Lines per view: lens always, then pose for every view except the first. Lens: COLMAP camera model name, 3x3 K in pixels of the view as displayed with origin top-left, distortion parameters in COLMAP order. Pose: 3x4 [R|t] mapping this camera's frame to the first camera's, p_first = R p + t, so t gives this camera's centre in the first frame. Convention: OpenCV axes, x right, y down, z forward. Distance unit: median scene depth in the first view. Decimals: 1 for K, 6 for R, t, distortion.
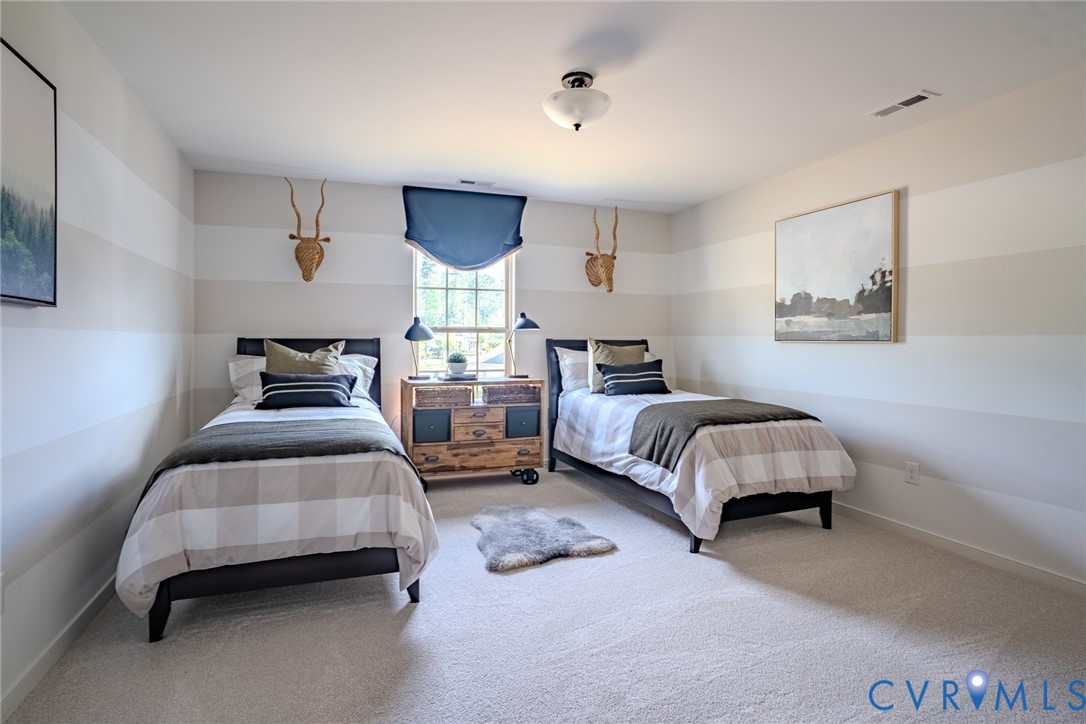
lens RADIAL K [[493.1, 0, 542.6], [0, 493.1, 340.3], [0, 0, 1]] dist [-0.043657, 0.010497]
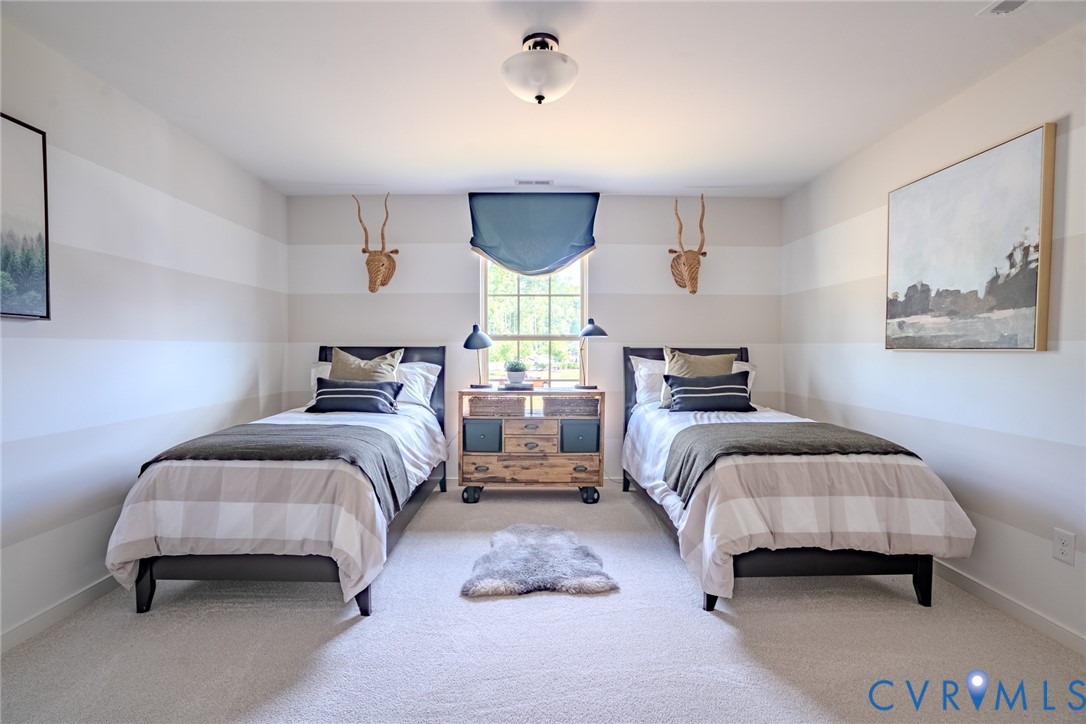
lens RADIAL K [[502.3, 0, 501.2], [0, 502.3, 361.4], [0, 0, 1]] dist [-0.043956, 0.011776]
pose [[0.947185, 0.007569, -0.320598, 0.176709], [0.000518, 0.999684, 0.025134, 0.001158], [0.320686, -0.023972, 0.946882, 0.087348]]
